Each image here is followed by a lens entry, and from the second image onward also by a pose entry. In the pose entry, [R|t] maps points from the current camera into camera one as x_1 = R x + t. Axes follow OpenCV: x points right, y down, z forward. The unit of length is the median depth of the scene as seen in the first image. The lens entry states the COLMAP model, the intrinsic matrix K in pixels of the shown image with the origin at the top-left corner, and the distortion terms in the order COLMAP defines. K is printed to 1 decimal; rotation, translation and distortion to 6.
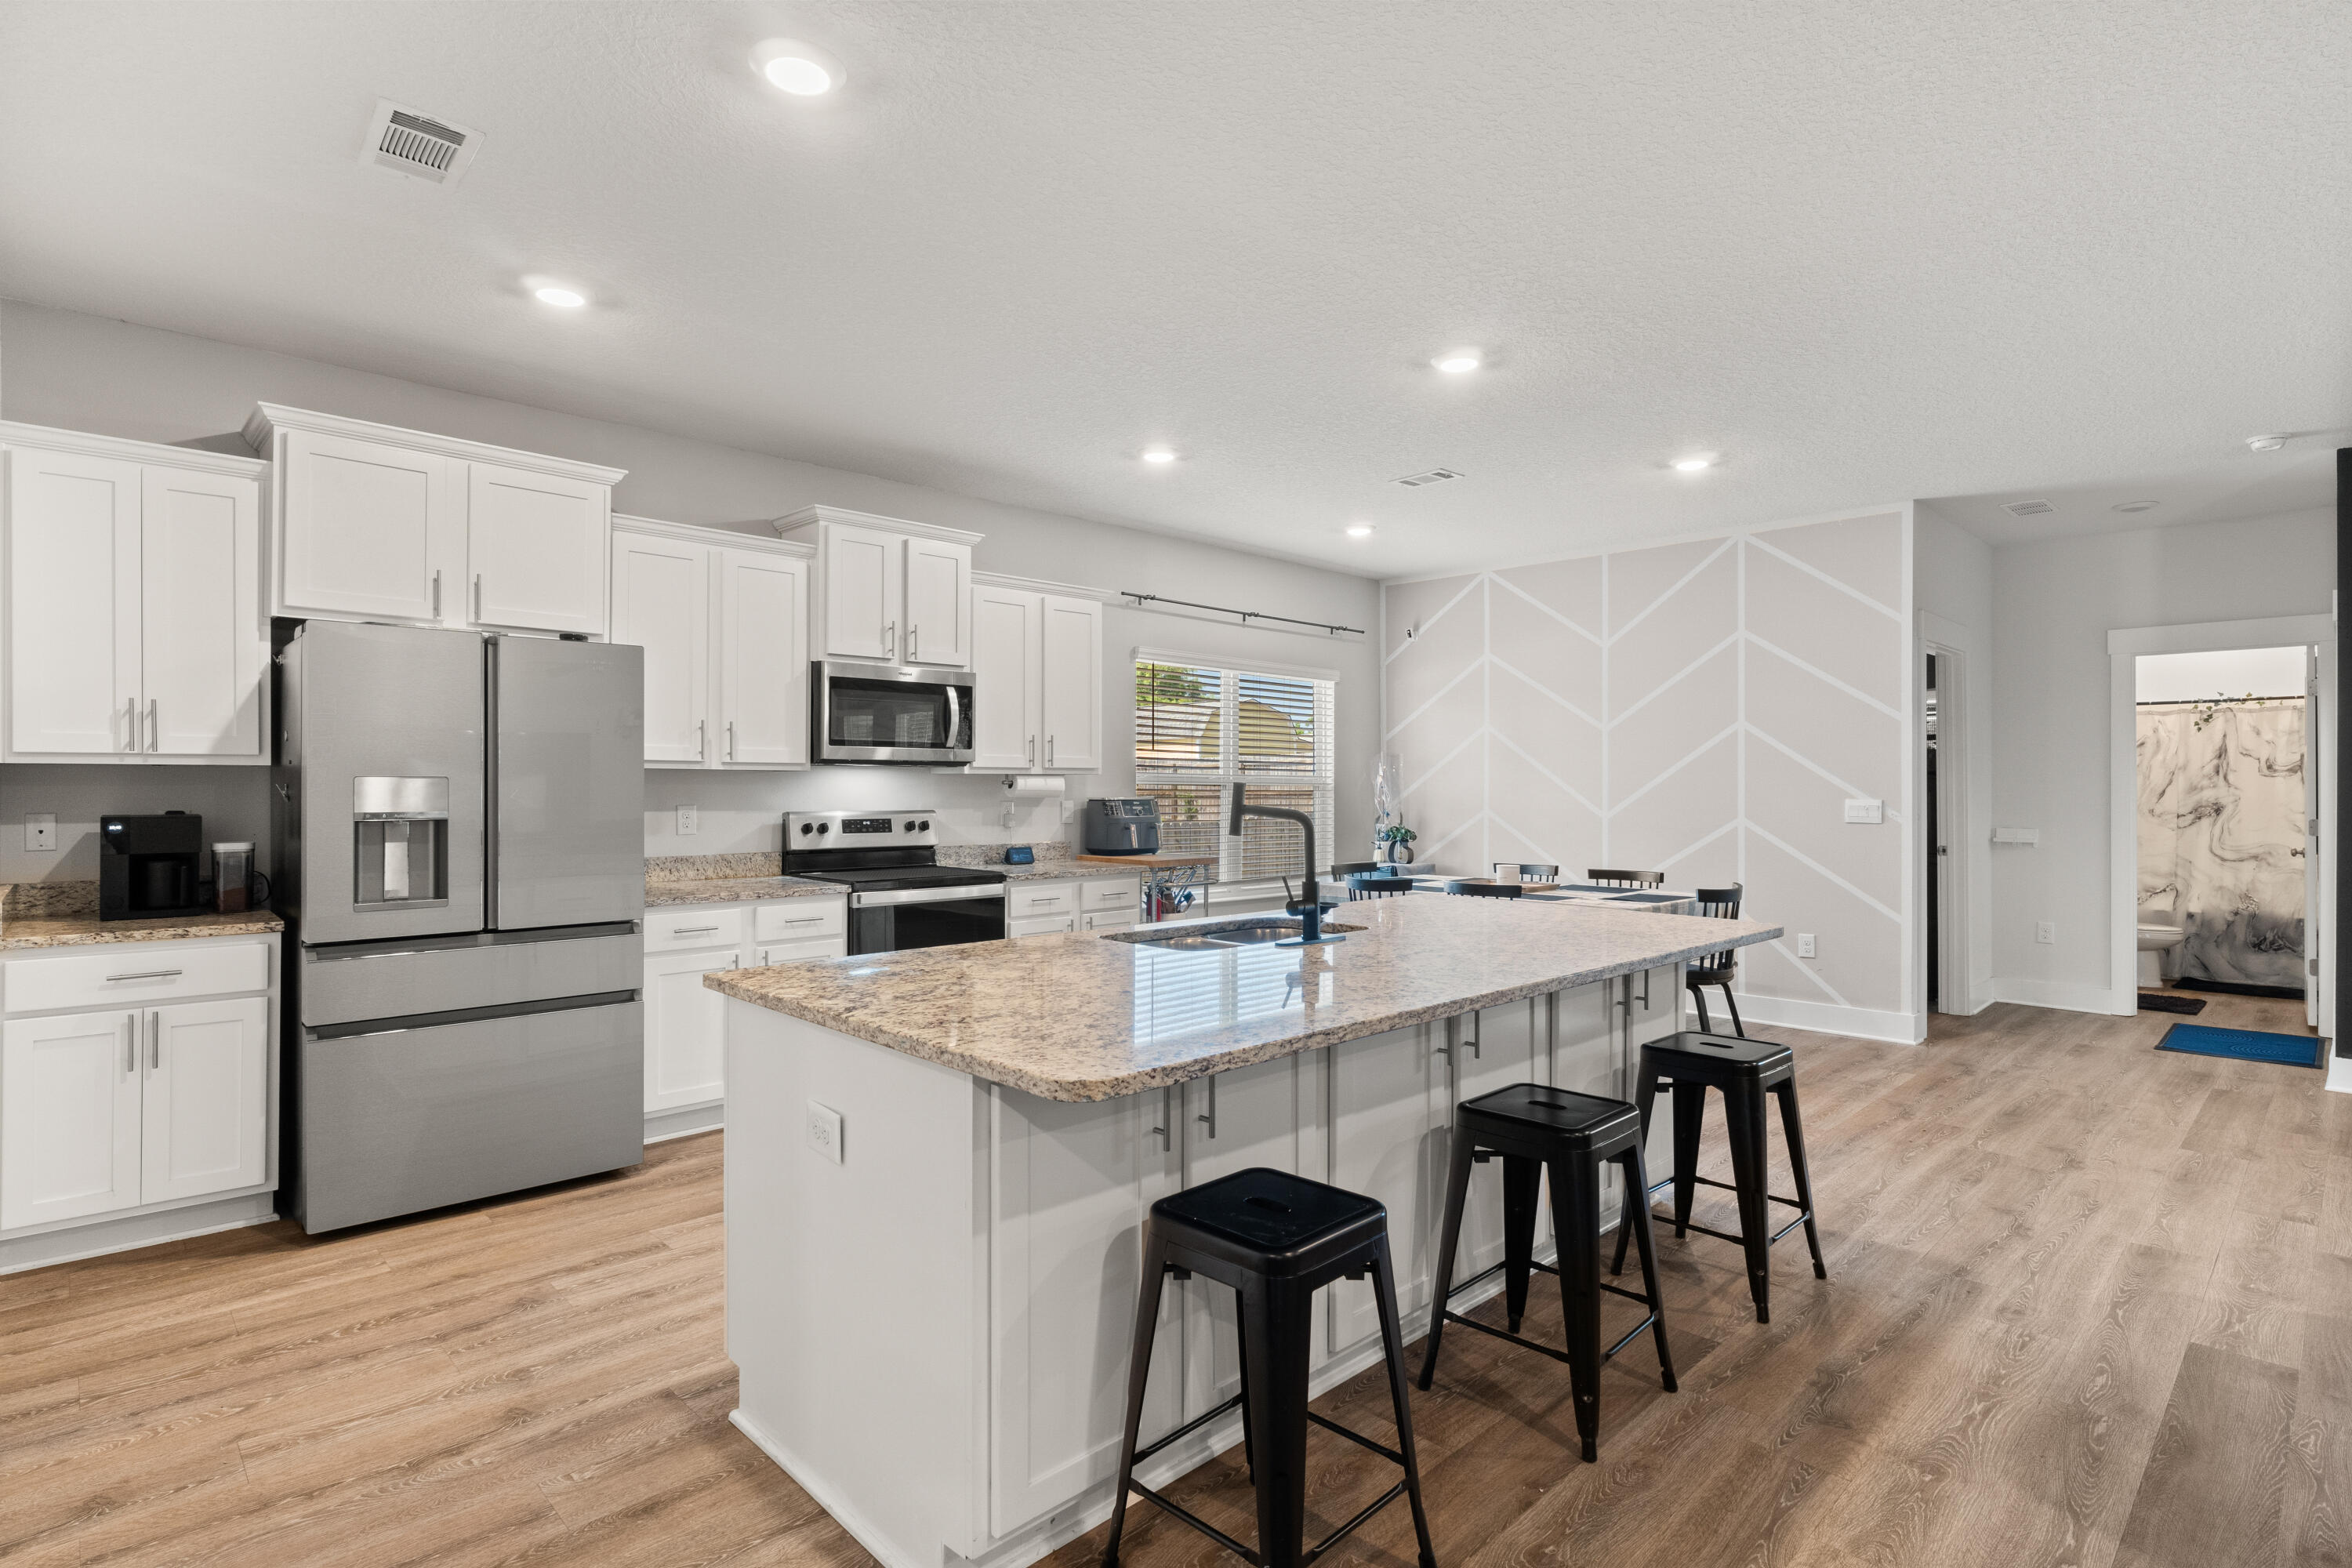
lens RADIAL K [[1144.4, 0, 1181.8], [0, 1144.4, 790.3], [0, 0, 1]] dist [-0.002470, -0.003040]
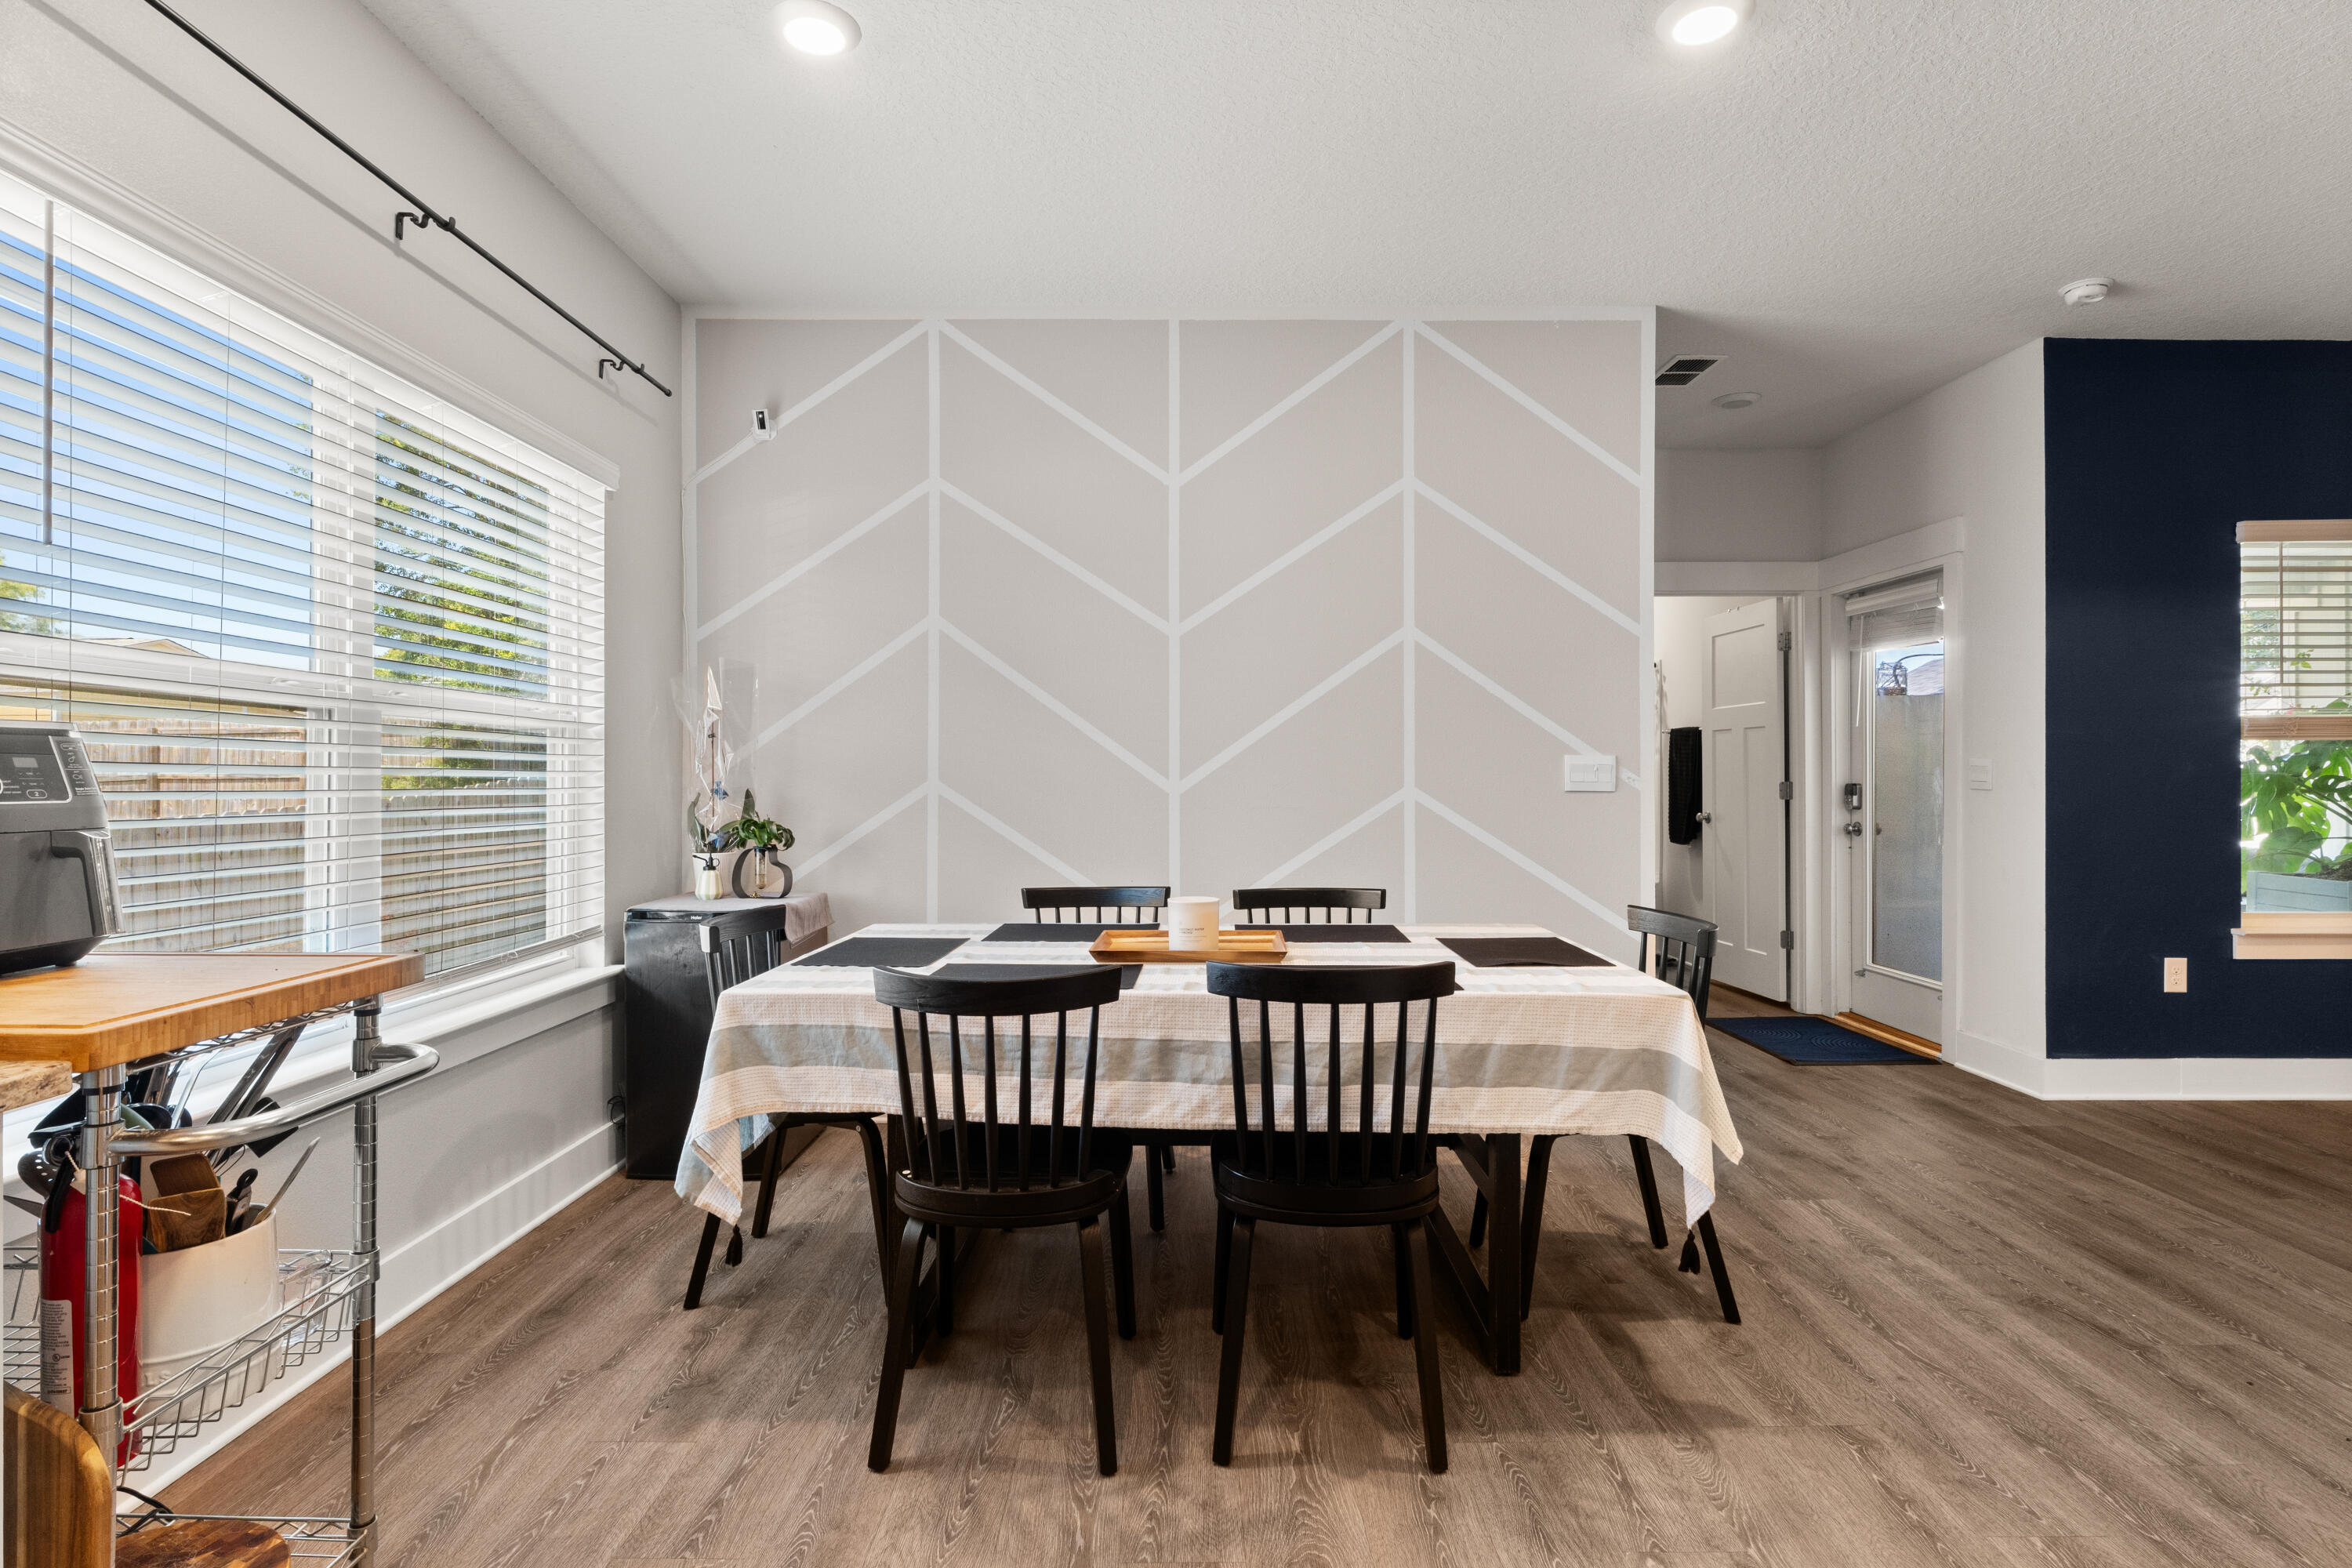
lens RADIAL K [[1144.4, 0, 1173.8], [0, 1144.4, 774.1], [0, 0, 1]] dist [-0.002470, -0.003040]
pose [[0.700077, -0.000717, 0.714067, -0.038235], [0.003143, 0.999993, -0.002078, 0.022330], [-0.714061, 0.003699, 0.700074, 0.822319]]
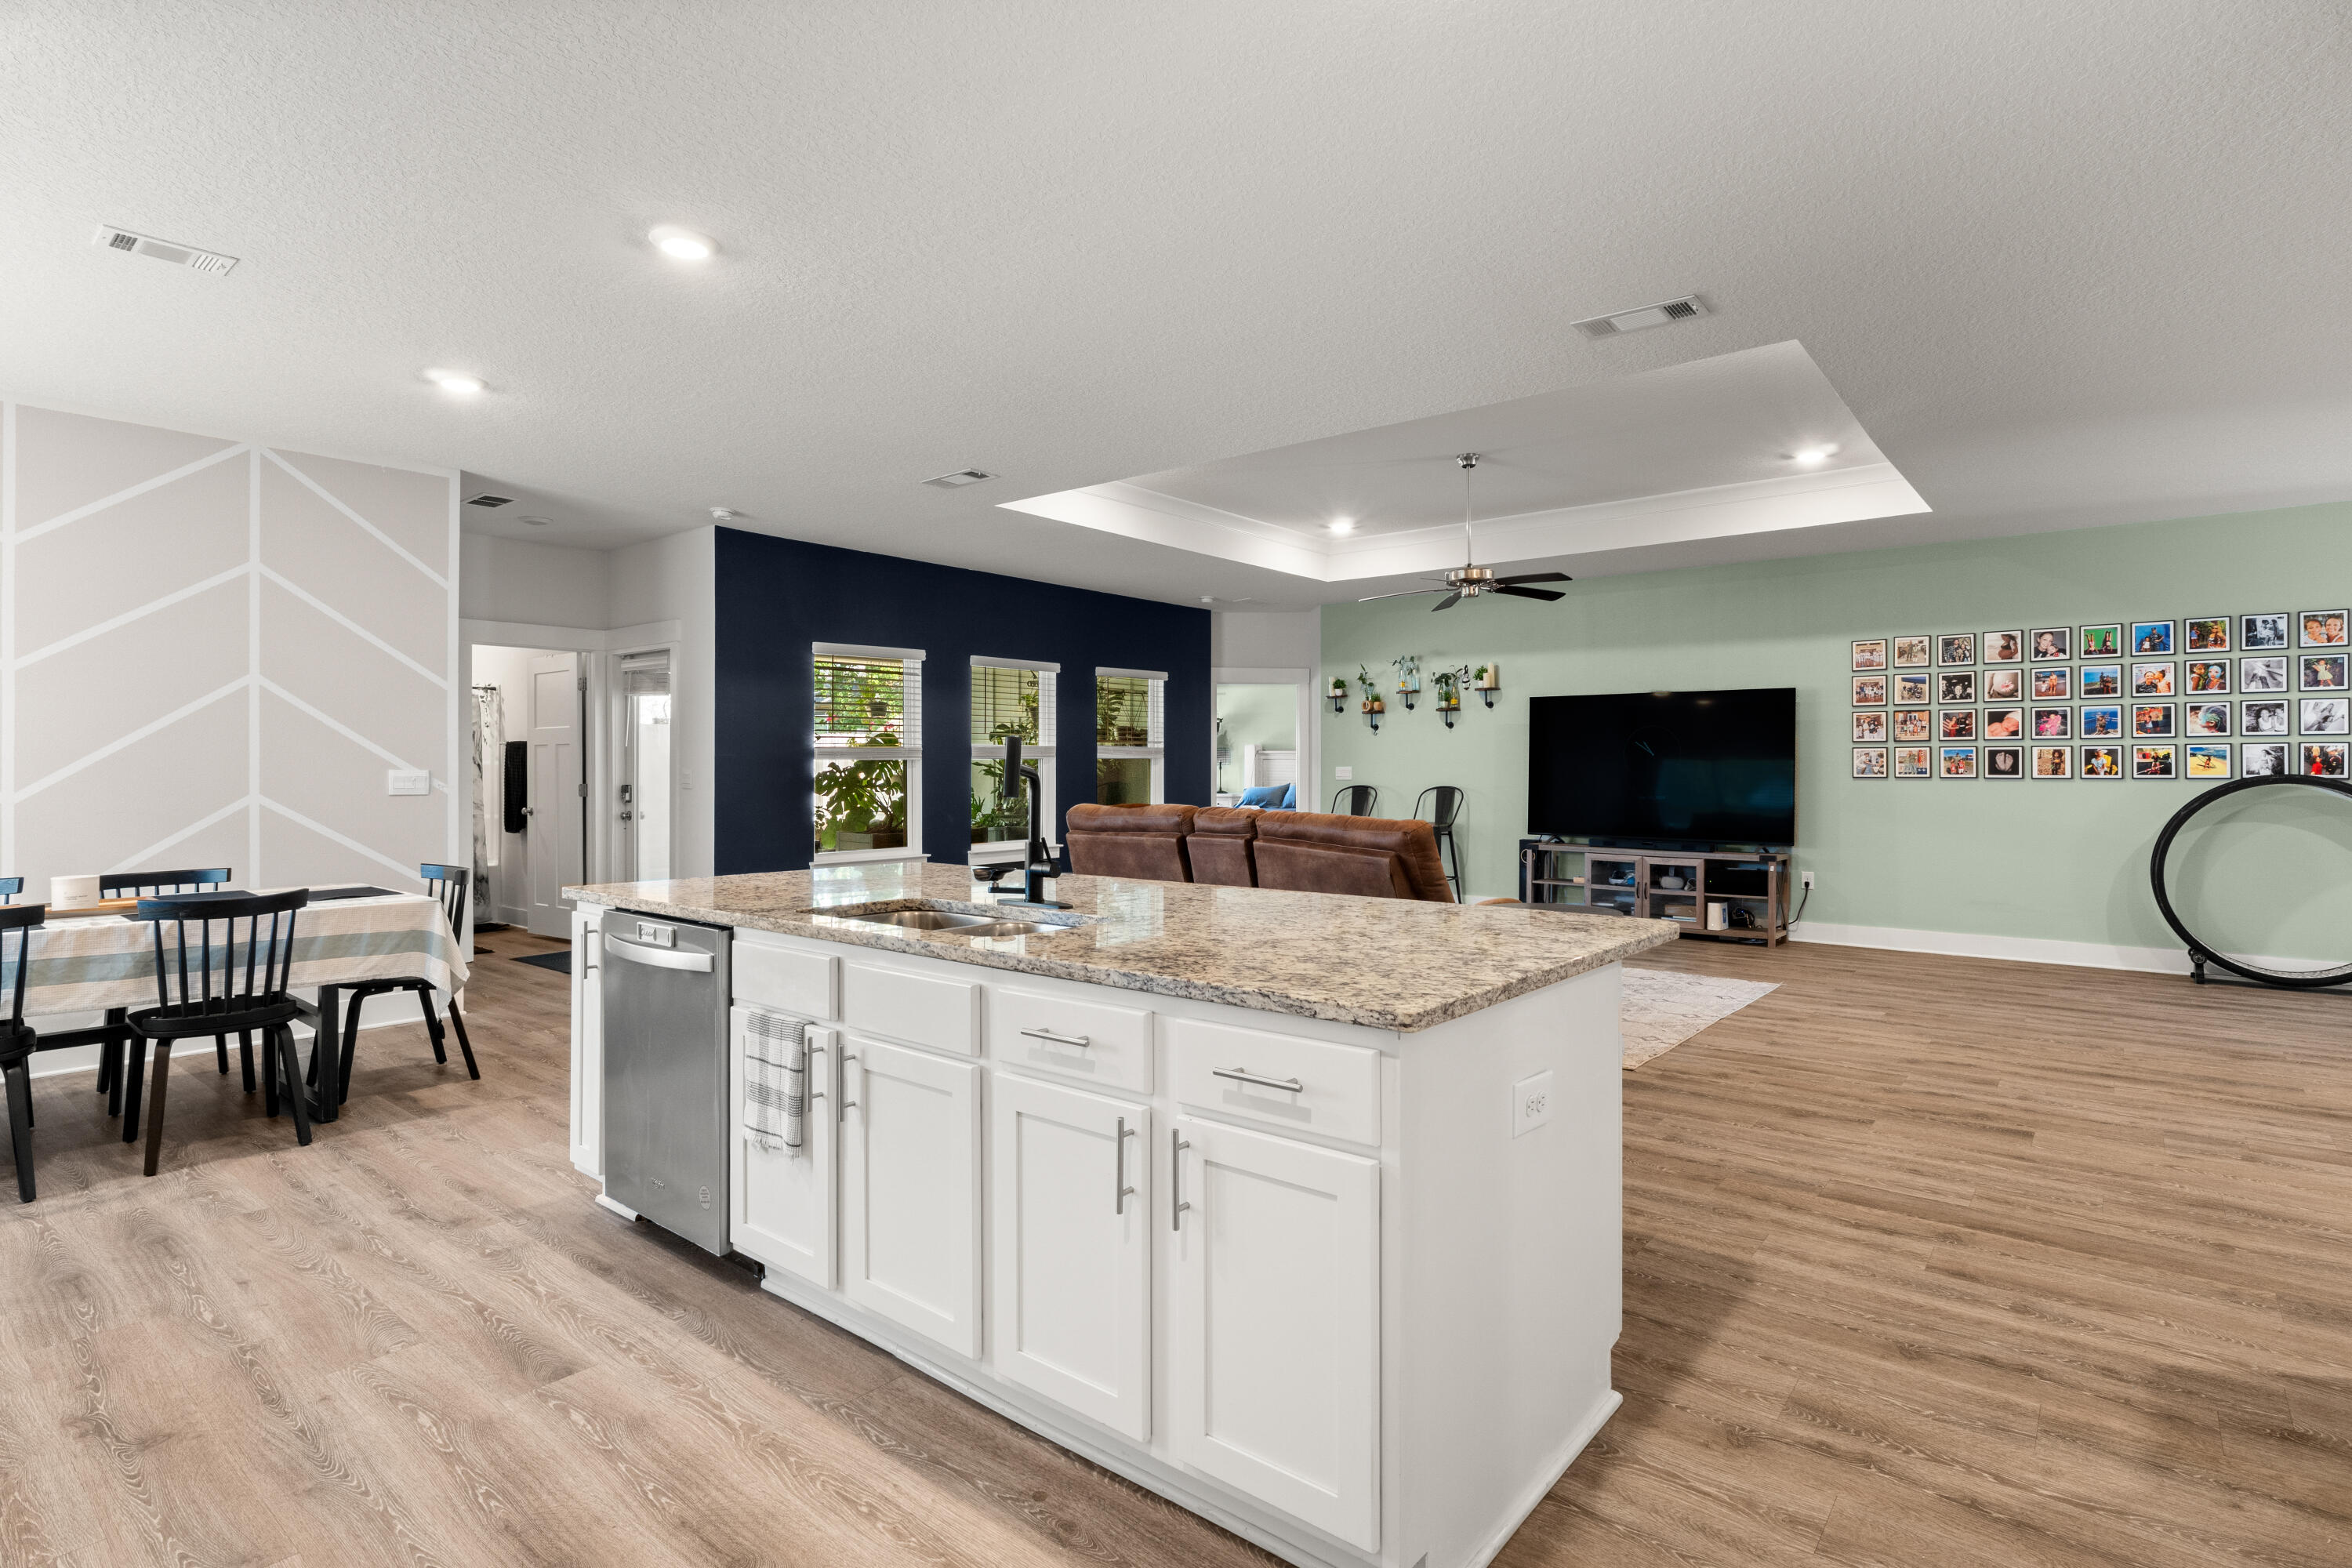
lens RADIAL K [[1144.4, 0, 1164.1], [0, 1144.4, 765.5], [0, 0, 1]] dist [-0.002470, -0.003040]
pose [[-0.111397, 0.001429, 0.993775, -0.475336], [0.005315, 0.999986, -0.000843, 0.009765], [-0.993762, 0.005188, -0.111403, 0.557916]]
